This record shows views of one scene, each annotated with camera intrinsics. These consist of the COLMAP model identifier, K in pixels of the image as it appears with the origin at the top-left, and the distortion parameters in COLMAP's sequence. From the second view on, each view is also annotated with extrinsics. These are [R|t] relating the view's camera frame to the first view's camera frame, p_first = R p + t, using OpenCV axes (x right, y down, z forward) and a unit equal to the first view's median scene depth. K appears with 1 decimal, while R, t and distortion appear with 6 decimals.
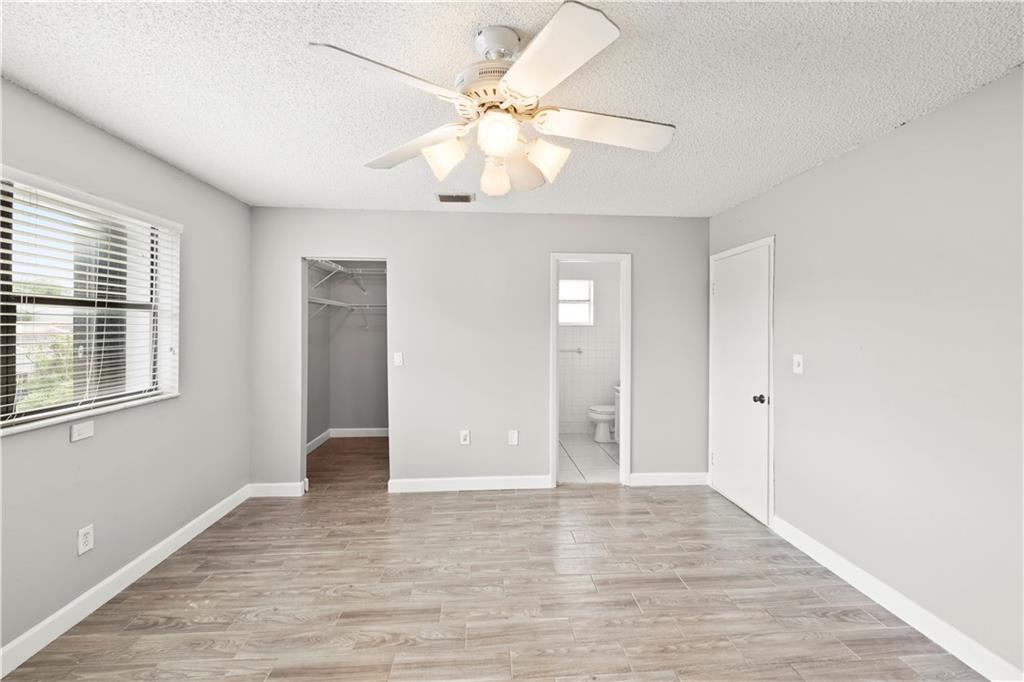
lens RADIAL K [[425.7, 0, 514.8], [0, 425.7, 325.9], [0, 0, 1]] dist [-0.003043, -0.005023]
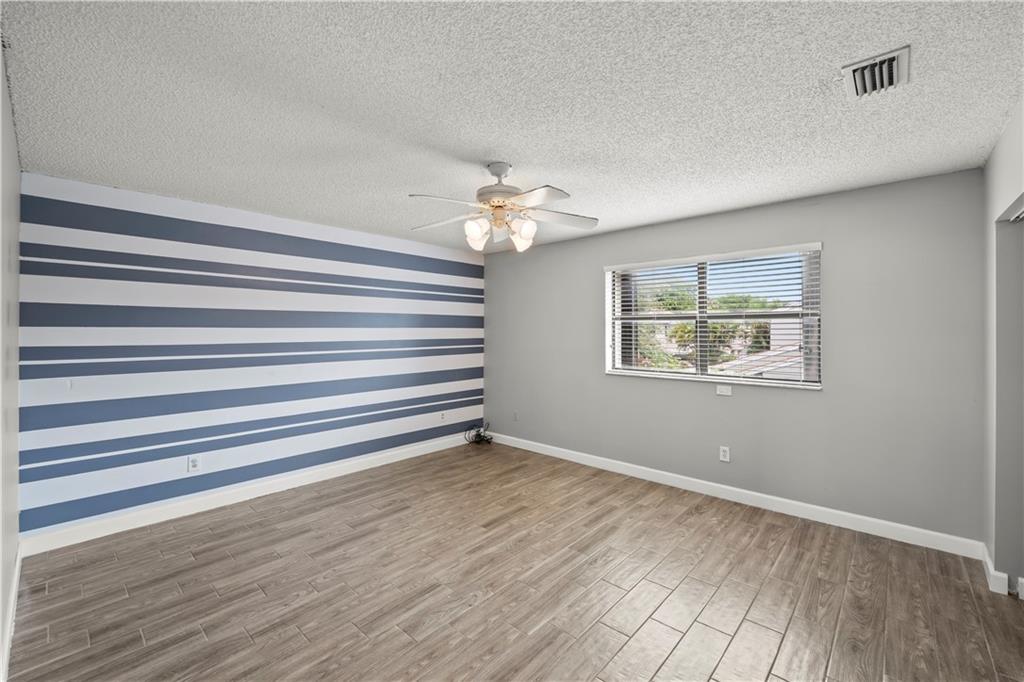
lens RADIAL K [[425.7, 0, 514.8], [0, 425.7, 325.9], [0, 0, 1]] dist [-0.003043, -0.005023]
pose [[-0.716313, -0.009090, -0.697720, 0.720276], [0.000375, 0.999910, -0.013412, 0.005711], [0.697779, -0.009869, -0.716245, 1.466085]]
